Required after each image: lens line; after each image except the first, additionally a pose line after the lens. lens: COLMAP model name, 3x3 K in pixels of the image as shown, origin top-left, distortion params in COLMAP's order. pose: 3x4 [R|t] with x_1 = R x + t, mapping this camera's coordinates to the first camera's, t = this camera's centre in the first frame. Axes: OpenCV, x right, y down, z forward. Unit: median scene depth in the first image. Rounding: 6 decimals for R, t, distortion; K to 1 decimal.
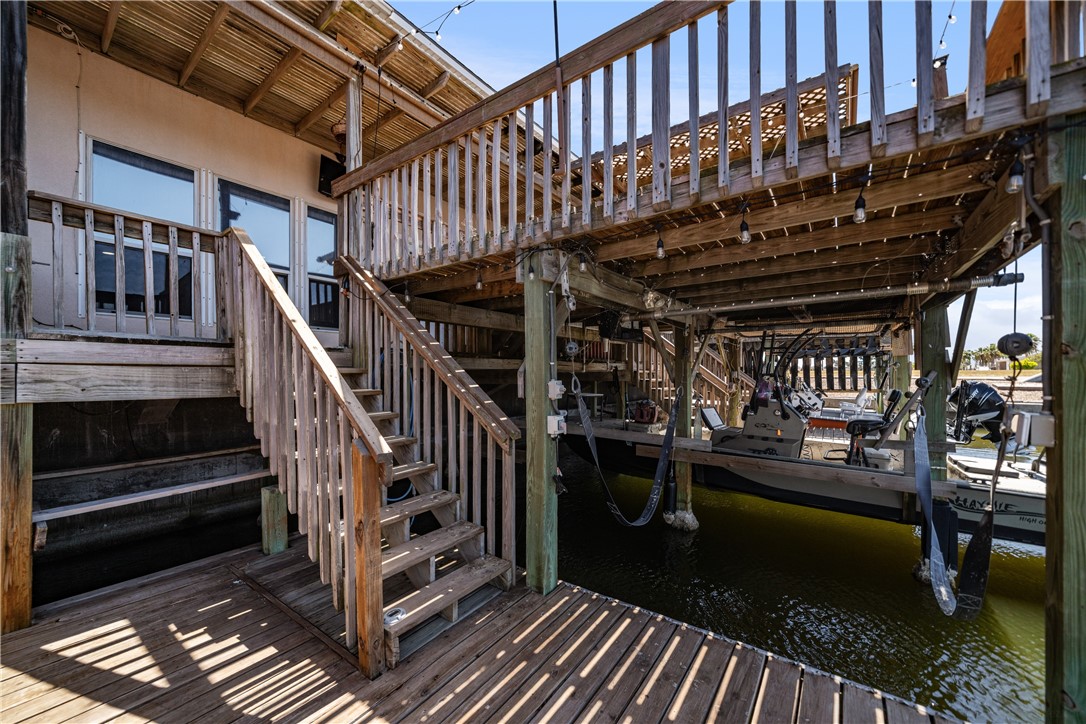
lens RADIAL K [[401.0, 0, 542.8], [0, 401.0, 369.4], [0, 0, 1]] dist [-0.001016, 0.000081]
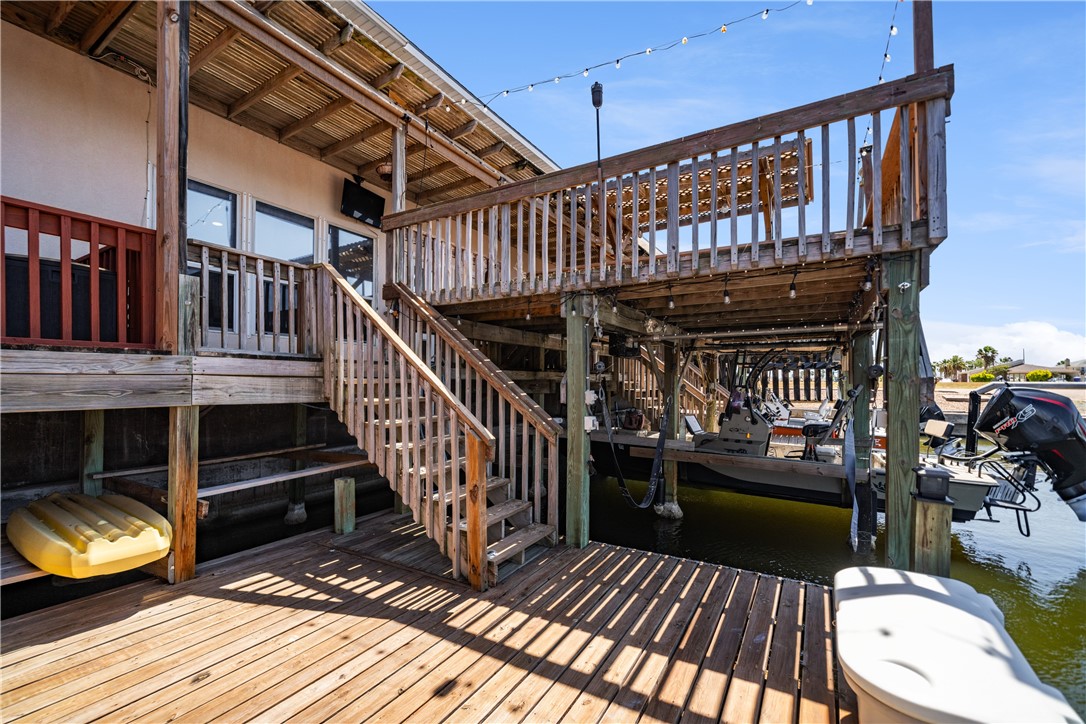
lens RADIAL K [[436.0, 0, 548.3], [0, 436.0, 377.3], [0, 0, 1]] dist [0.001805, 0.000008]
pose [[0.995350, 0.008925, 0.095913, -0.238969], [-0.008789, 0.999960, -0.001847, -0.011859], [-0.095926, 0.000995, 0.995388, -0.429871]]
